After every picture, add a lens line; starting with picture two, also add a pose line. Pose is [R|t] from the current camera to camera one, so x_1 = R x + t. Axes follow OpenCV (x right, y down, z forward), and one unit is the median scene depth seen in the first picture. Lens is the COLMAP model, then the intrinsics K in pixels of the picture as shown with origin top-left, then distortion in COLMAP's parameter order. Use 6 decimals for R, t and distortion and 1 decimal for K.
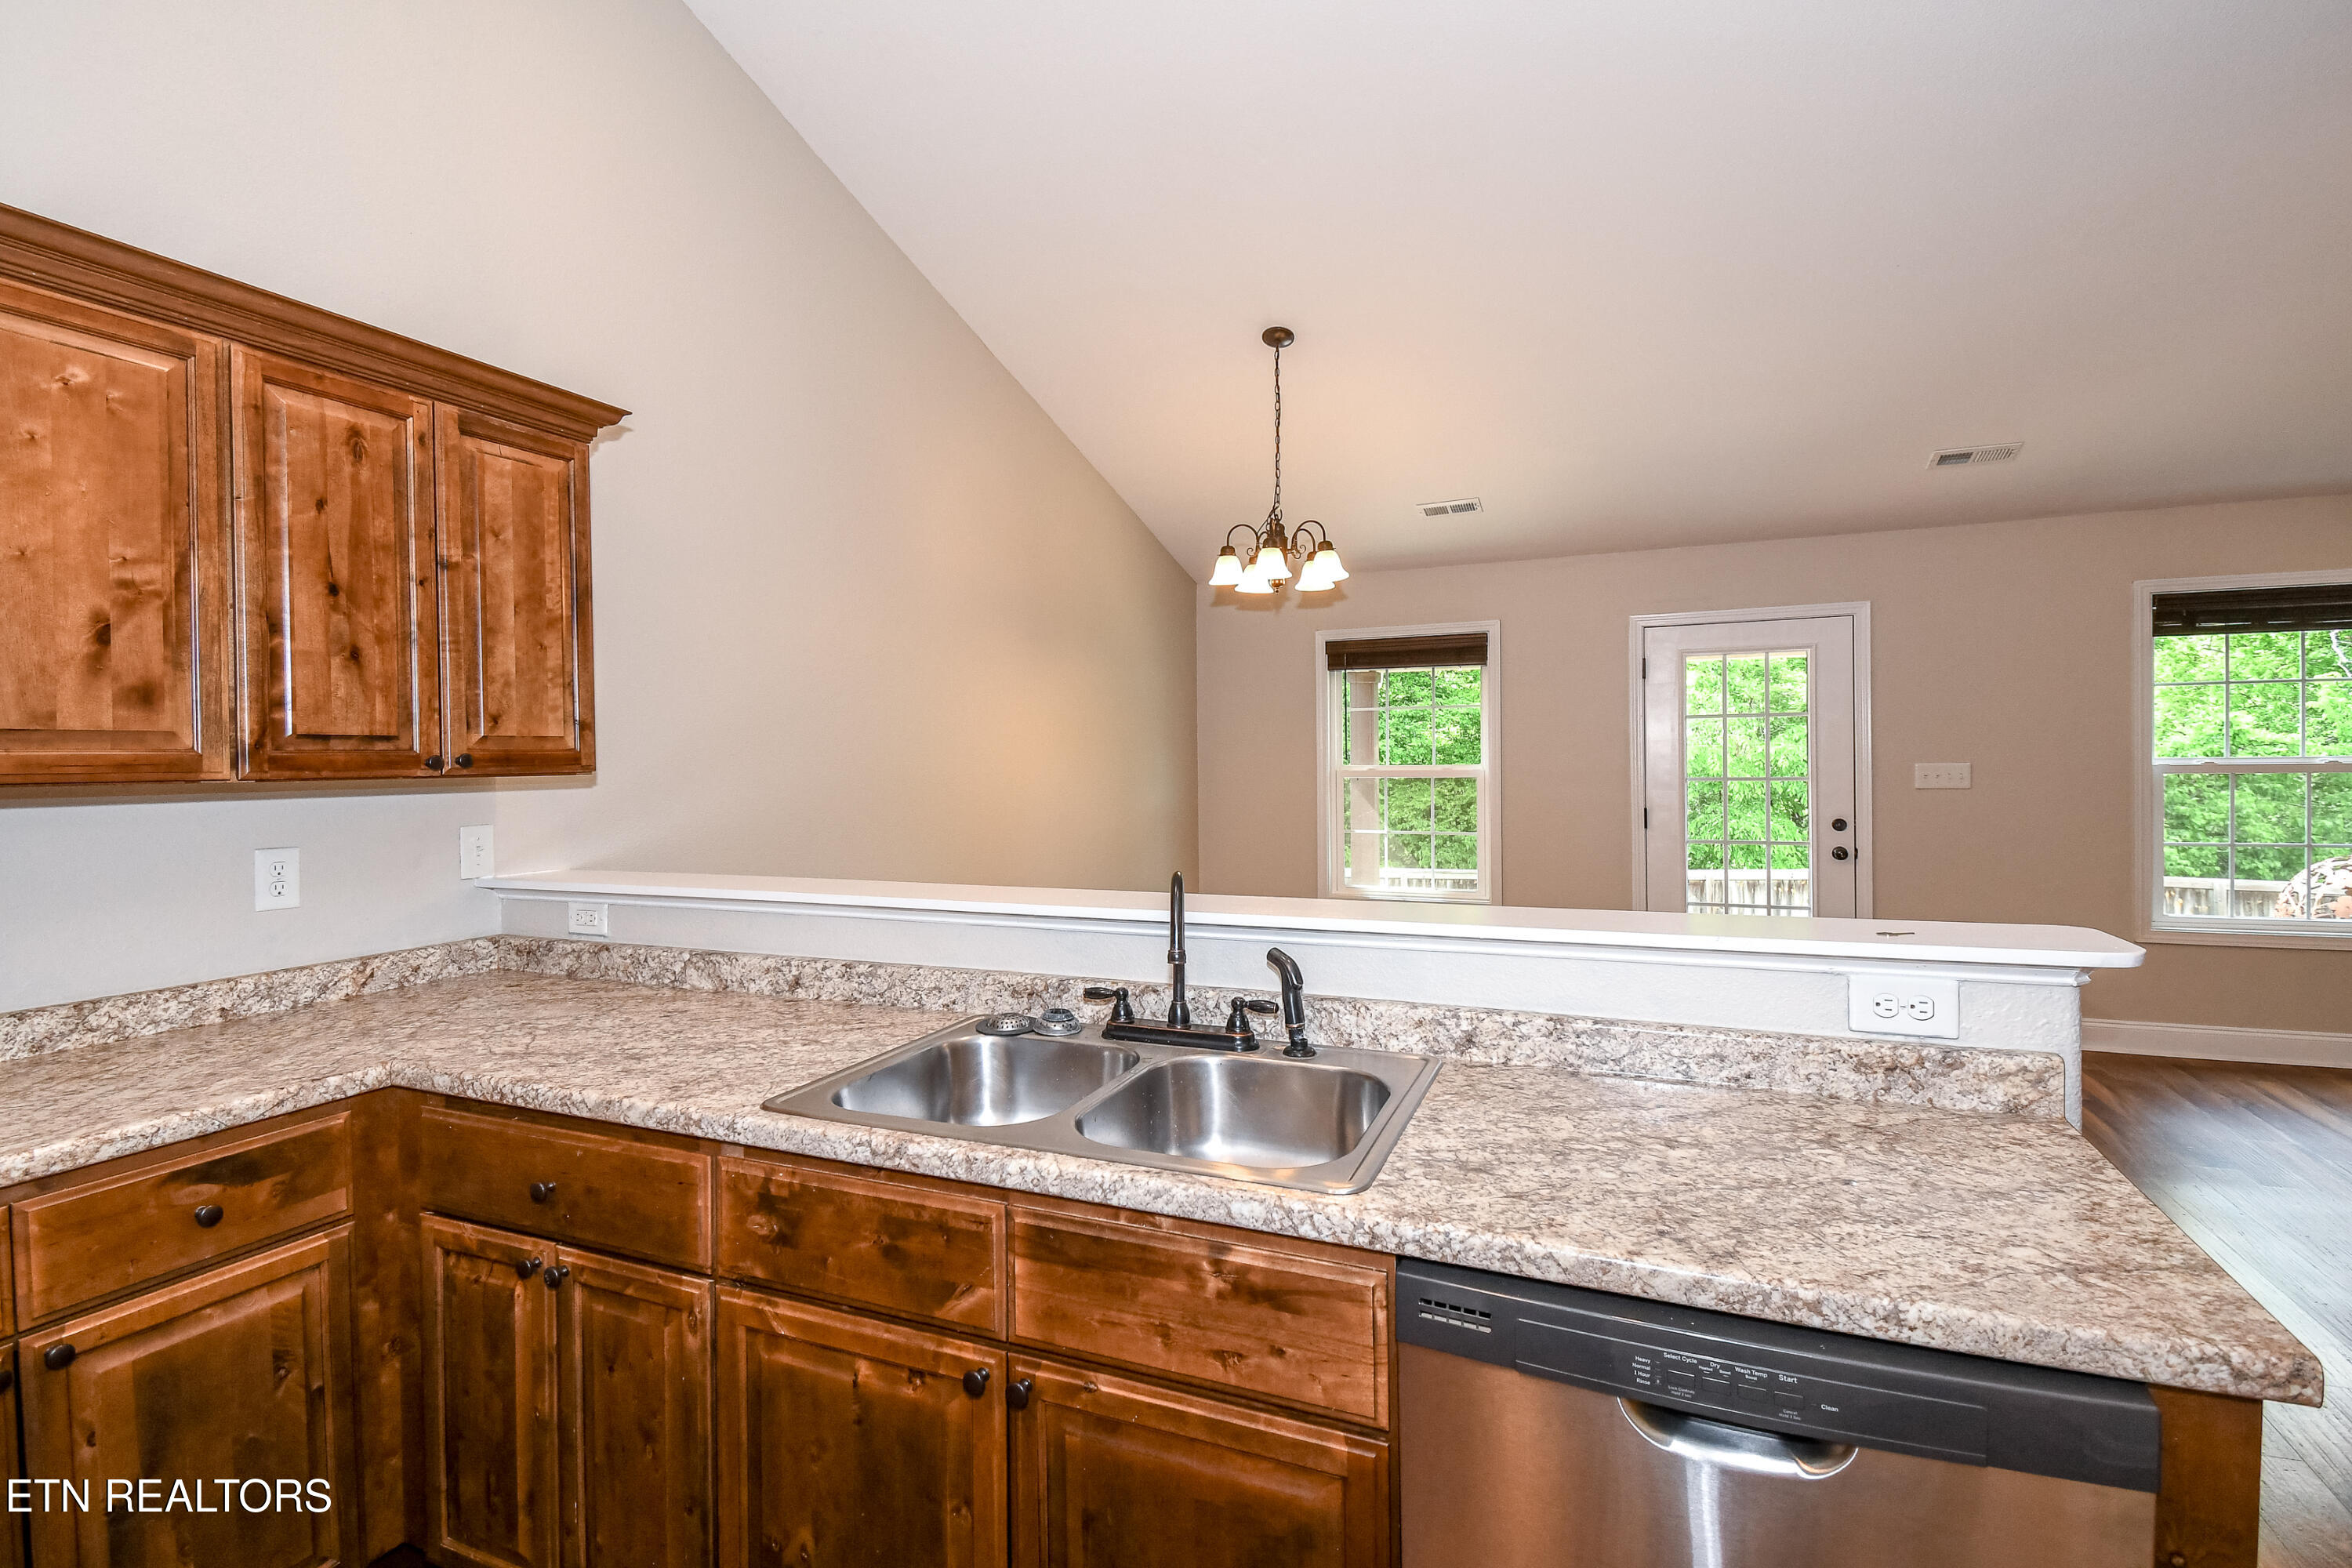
lens RADIAL K [[1069.3, 0, 1157.2], [0, 1069.3, 772.0], [0, 0, 1]] dist [0.020602, -0.018404]
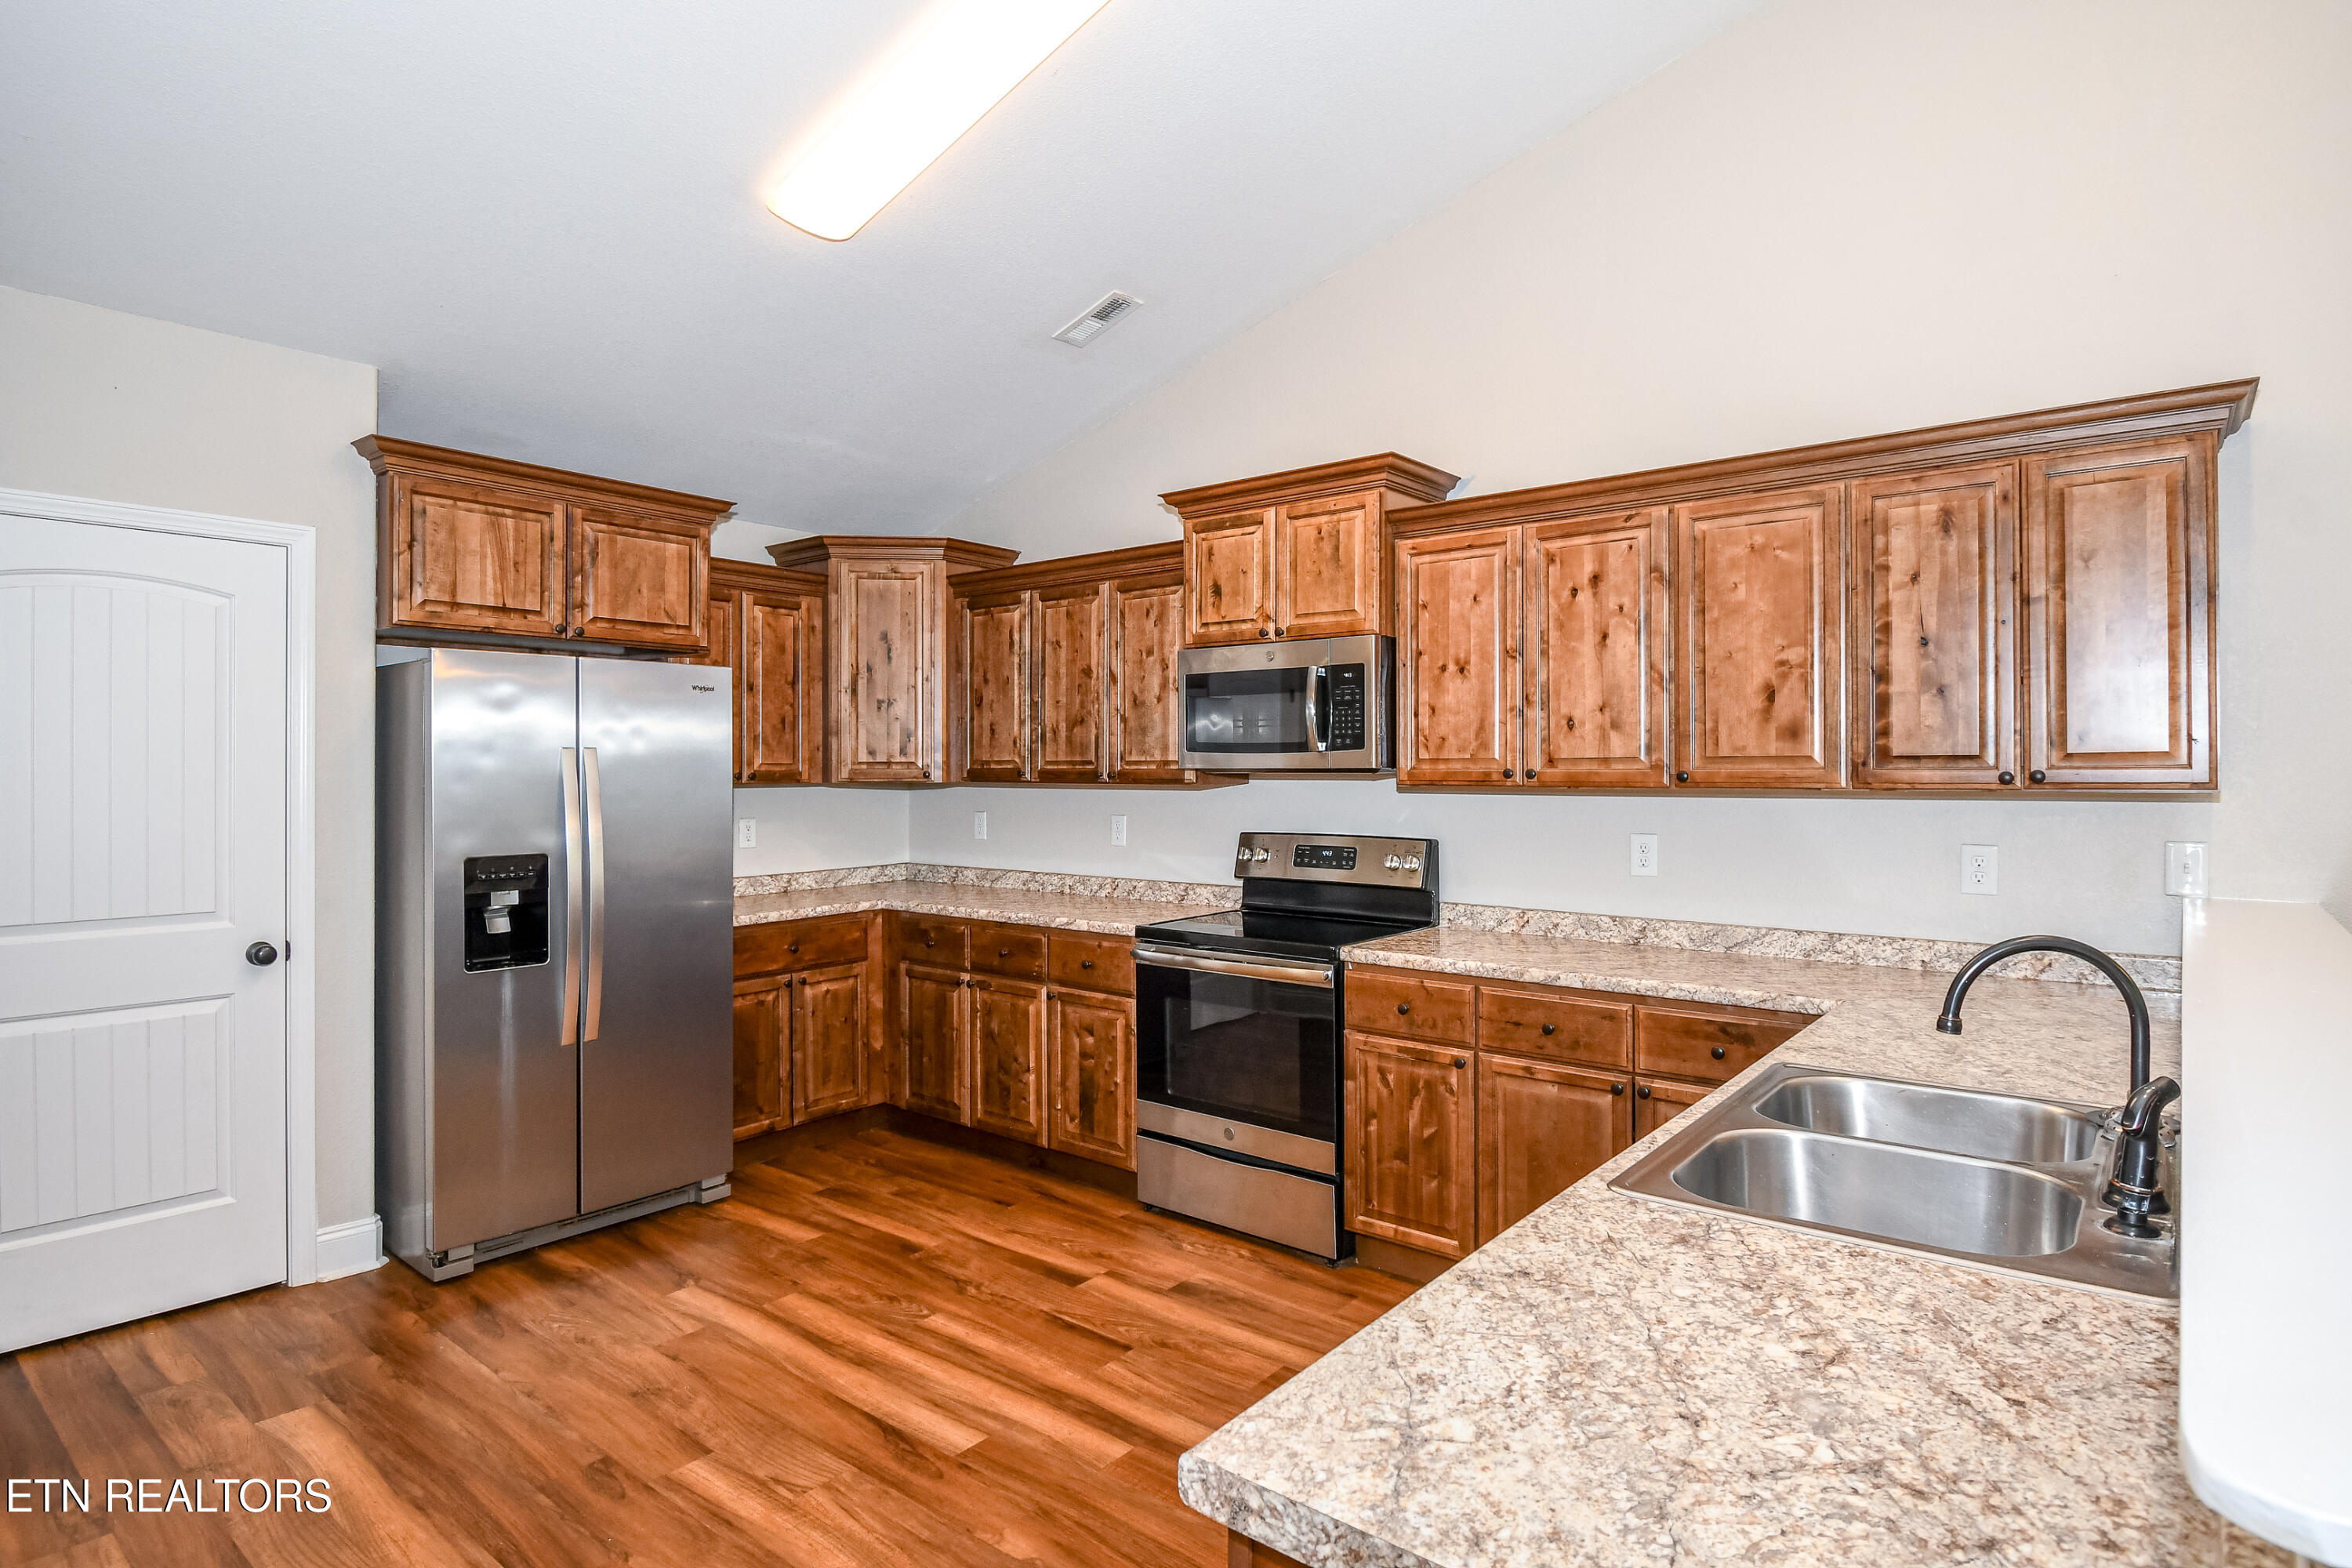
lens RADIAL K [[1216.2, 0, 1159.4], [0, 1216.2, 776.8], [0, 0, 1]] dist [0.016584, -0.017077]
pose [[-0.274752, 0.015730, -0.961386, 0.880933], [-0.004436, 0.999835, 0.017627, -0.030726], [0.961505, 0.009107, -0.274637, 0.518561]]
